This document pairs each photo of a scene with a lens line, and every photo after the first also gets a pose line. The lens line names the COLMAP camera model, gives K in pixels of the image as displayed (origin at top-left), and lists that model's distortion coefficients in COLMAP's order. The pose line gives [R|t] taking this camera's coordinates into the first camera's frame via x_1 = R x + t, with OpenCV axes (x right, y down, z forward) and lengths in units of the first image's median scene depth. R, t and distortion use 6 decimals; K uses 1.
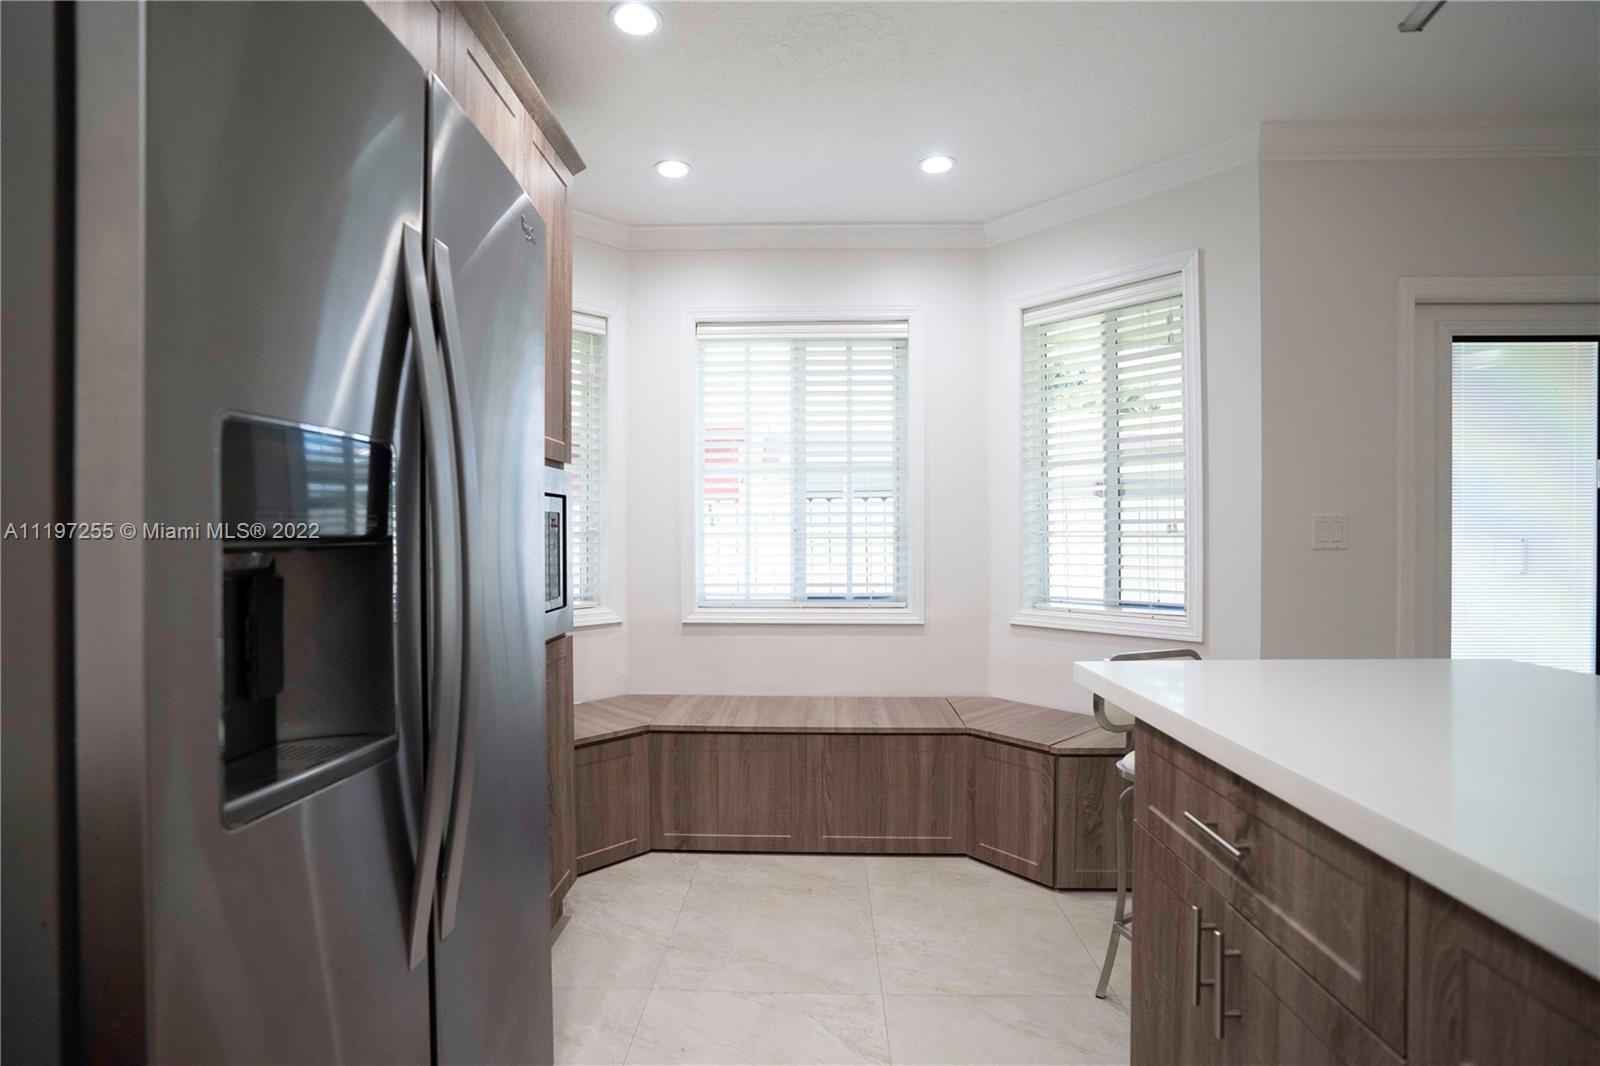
lens RADIAL K [[739.5, 0, 801.0], [0, 739.5, 533.8], [0, 0, 1]] dist [-0.054513, 0.014283]
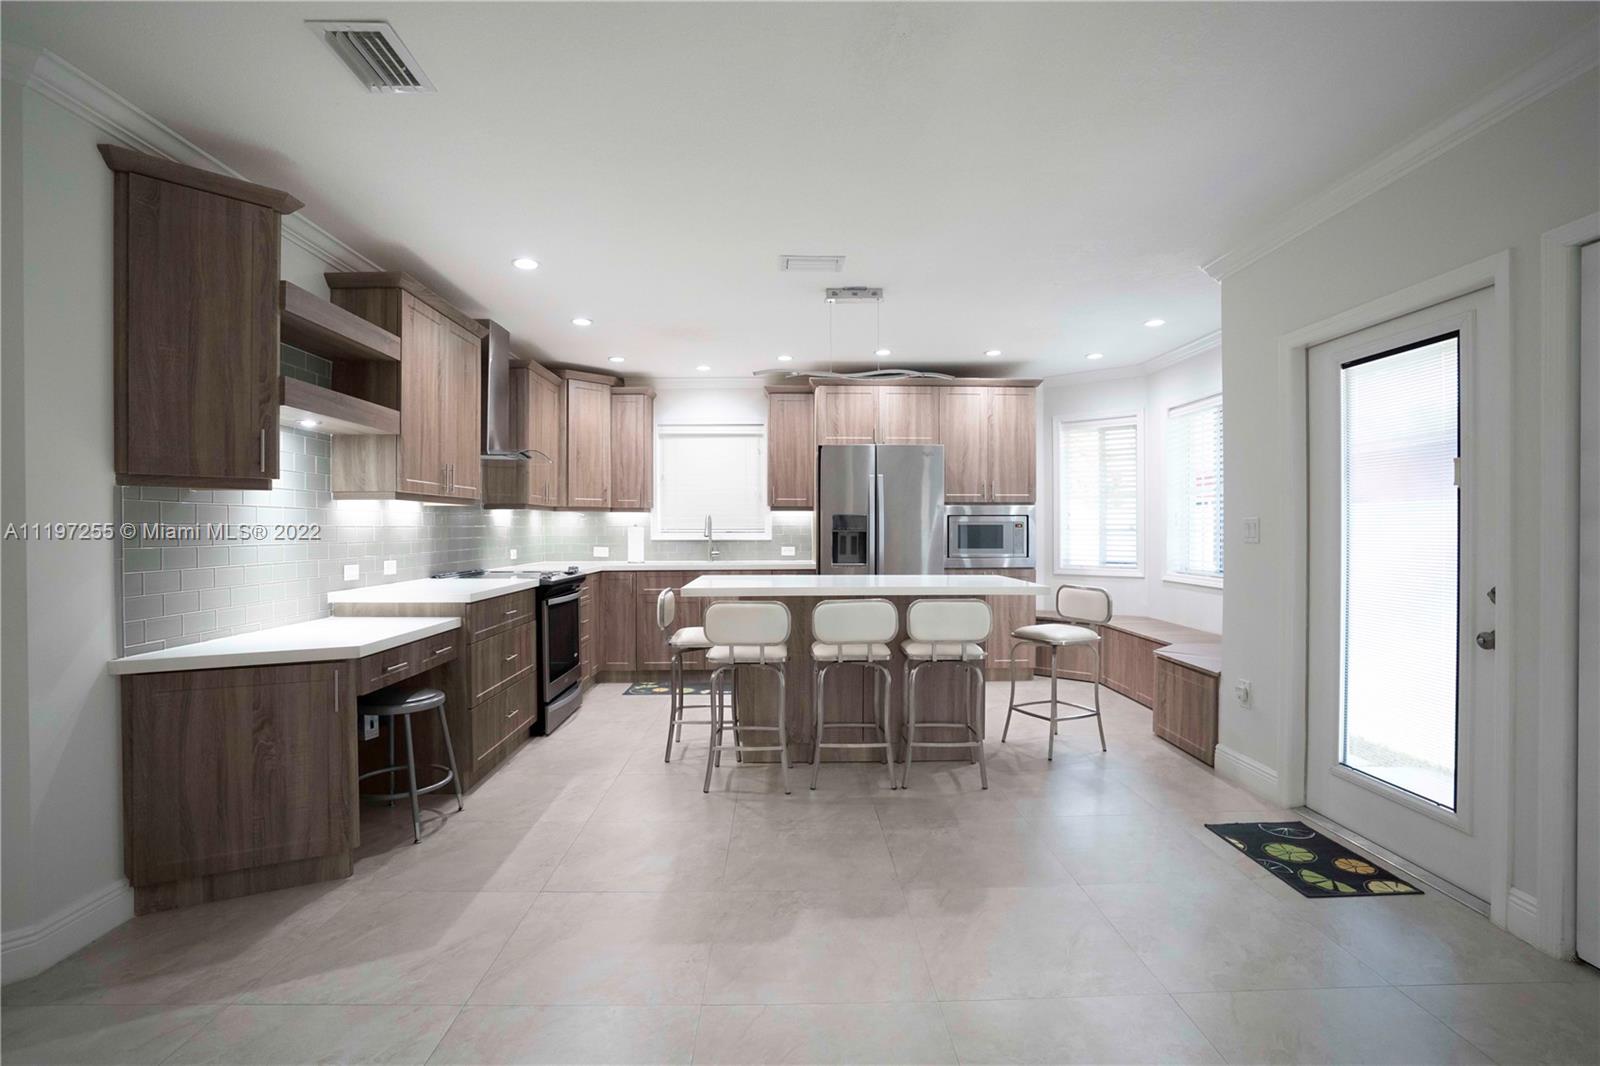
lens RADIAL K [[739.5, 0, 804.6], [0, 739.5, 534.3], [0, 0, 1]] dist [-0.054513, 0.014283]
pose [[0.064810, 0.010573, -0.997842, 2.042325], [-0.003179, 0.999941, 0.010388, -0.006663], [0.997893, 0.002499, 0.064840, 0.039197]]
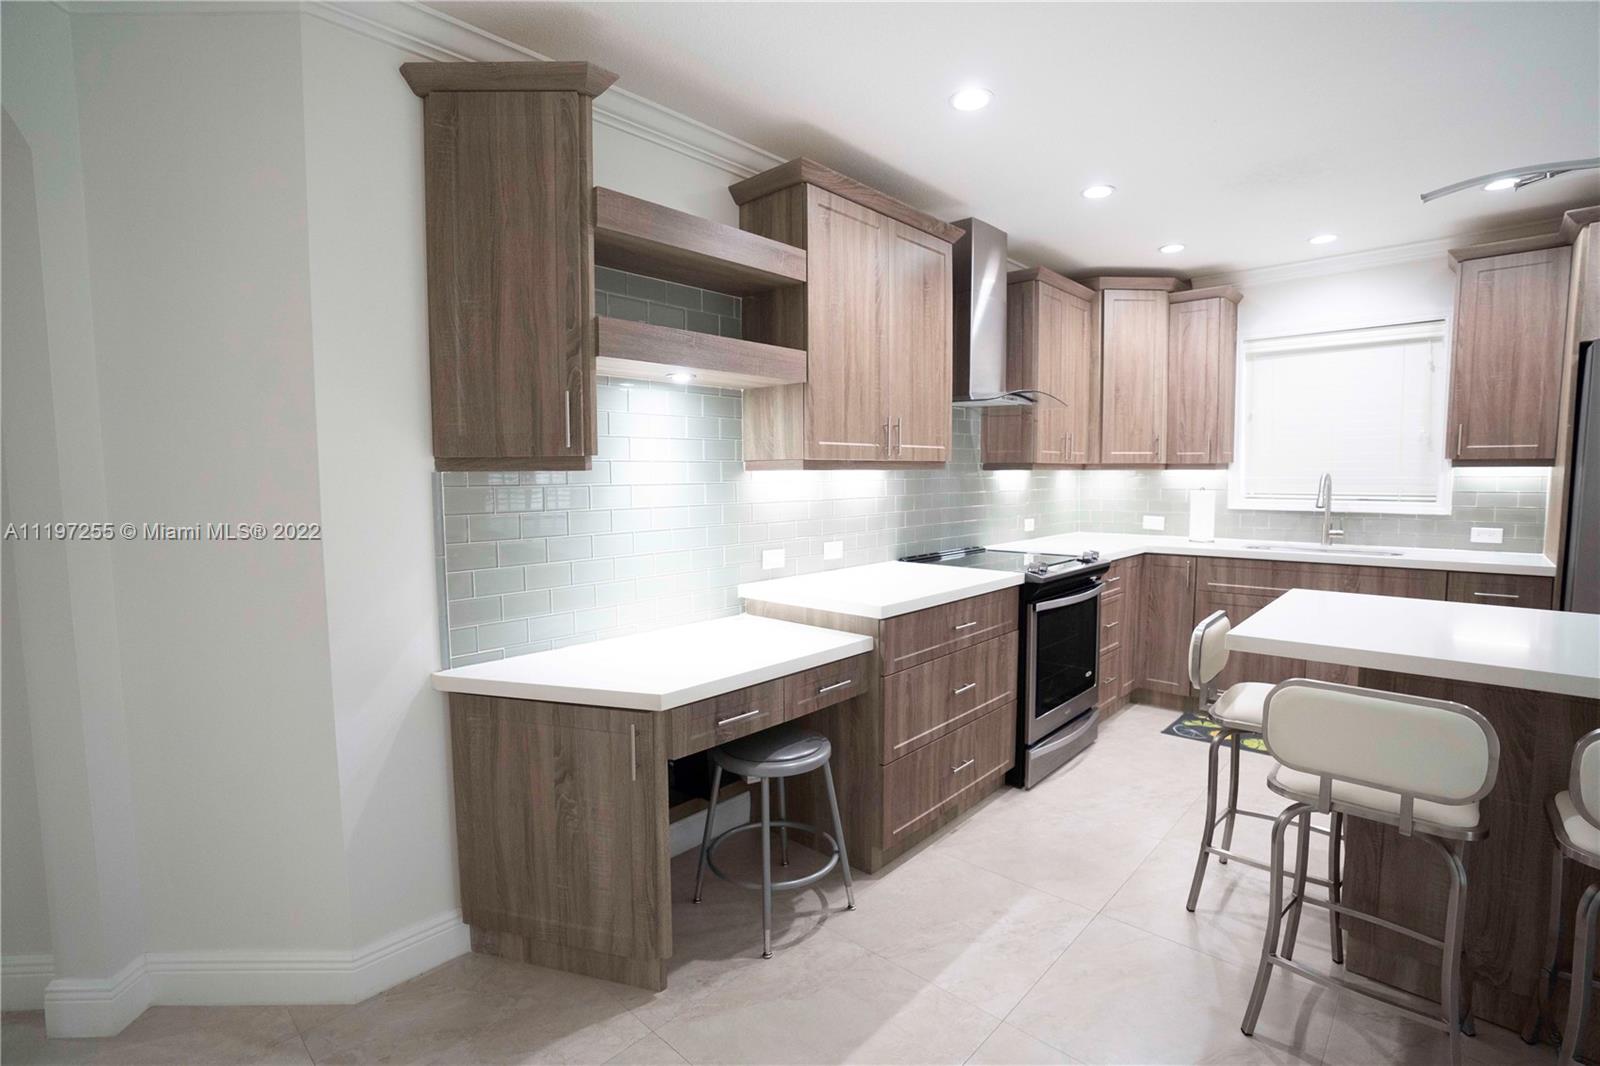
lens RADIAL K [[739.5, 0, 791.6], [0, 739.5, 533.4], [0, 0, 1]] dist [-0.054513, 0.014283]
pose [[-0.662136, 0.065465, -0.746519, 1.439525], [0.004701, 0.996520, 0.083218, -0.052753], [0.749369, 0.051592, -0.660140, 0.045169]]
